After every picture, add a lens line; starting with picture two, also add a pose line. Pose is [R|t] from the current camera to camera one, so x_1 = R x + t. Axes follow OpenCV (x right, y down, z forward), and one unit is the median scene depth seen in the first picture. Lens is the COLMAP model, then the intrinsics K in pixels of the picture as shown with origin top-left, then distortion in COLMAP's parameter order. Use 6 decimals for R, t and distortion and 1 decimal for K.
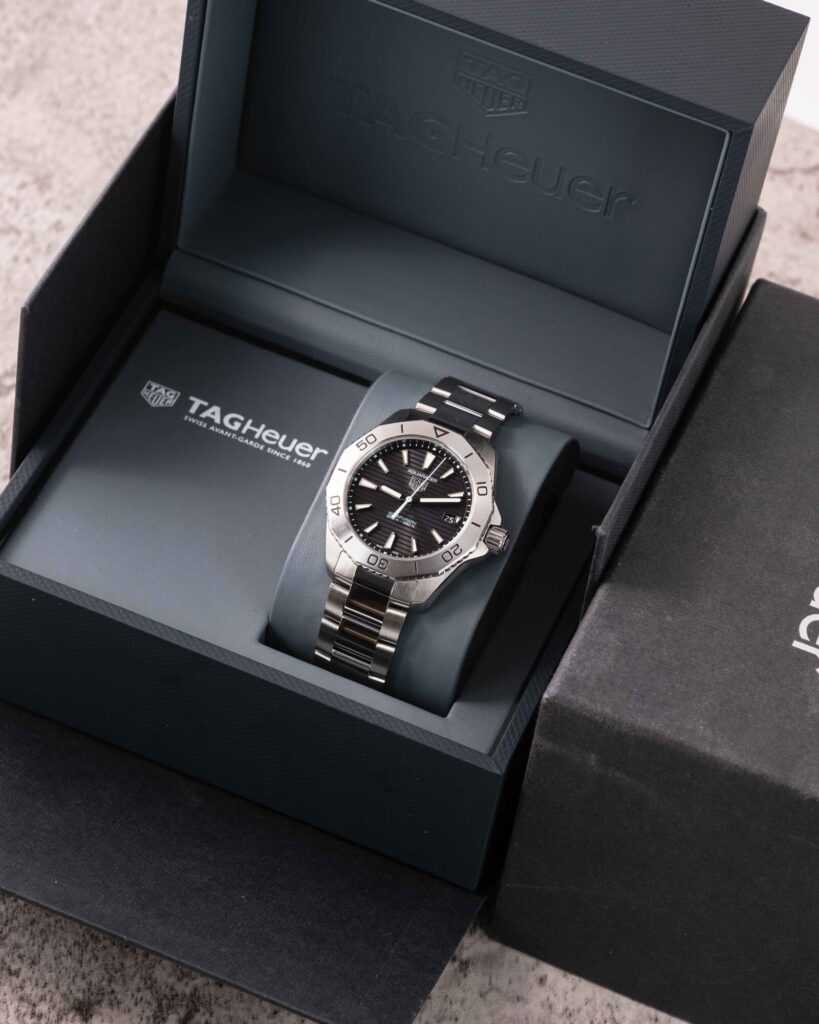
lens RADIAL K [[3603.7, 0, 409.5], [0, 3603.7, 512.0], [0, 0, 1]] dist [0.114557, 2.395181]
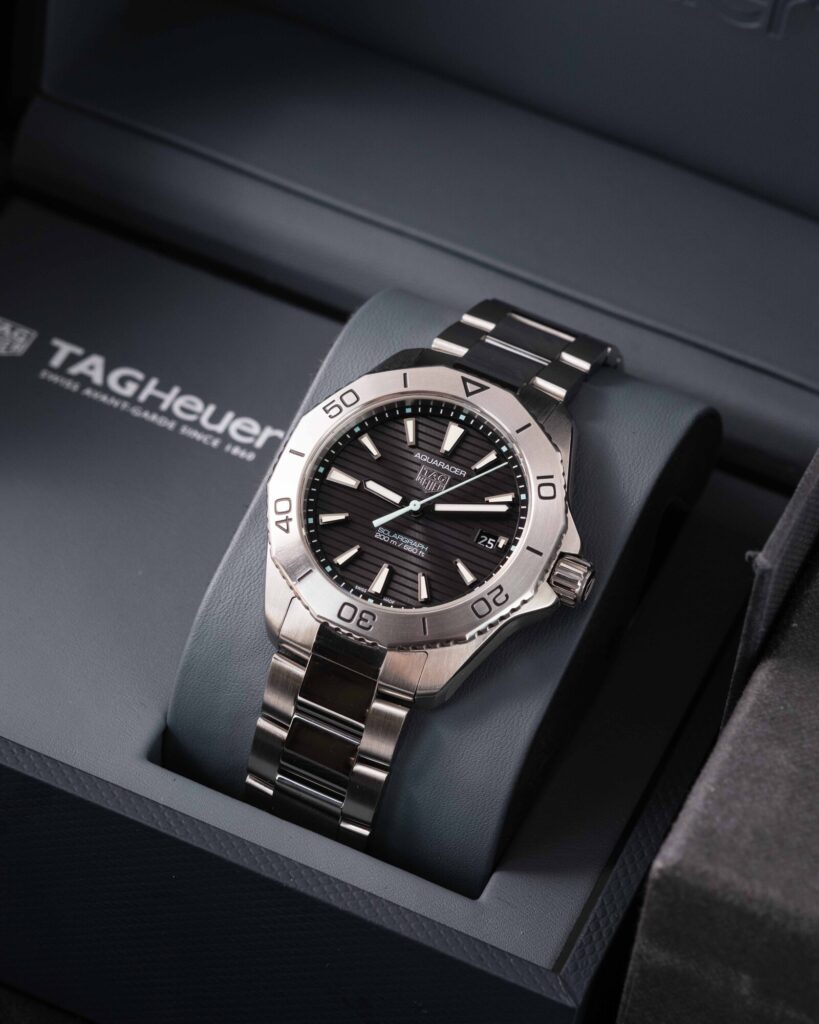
lens RADIAL K [[3603.7, 0, 409.5], [0, 3603.7, 512.0], [0, 0, 1]] dist [0.114557, 2.395181]
pose [[0.999427, 0.010736, -0.032087, 0.016826], [-0.012035, 0.999104, -0.040578, 0.020048], [0.031623, 0.040941, 0.998661, 0.442577]]
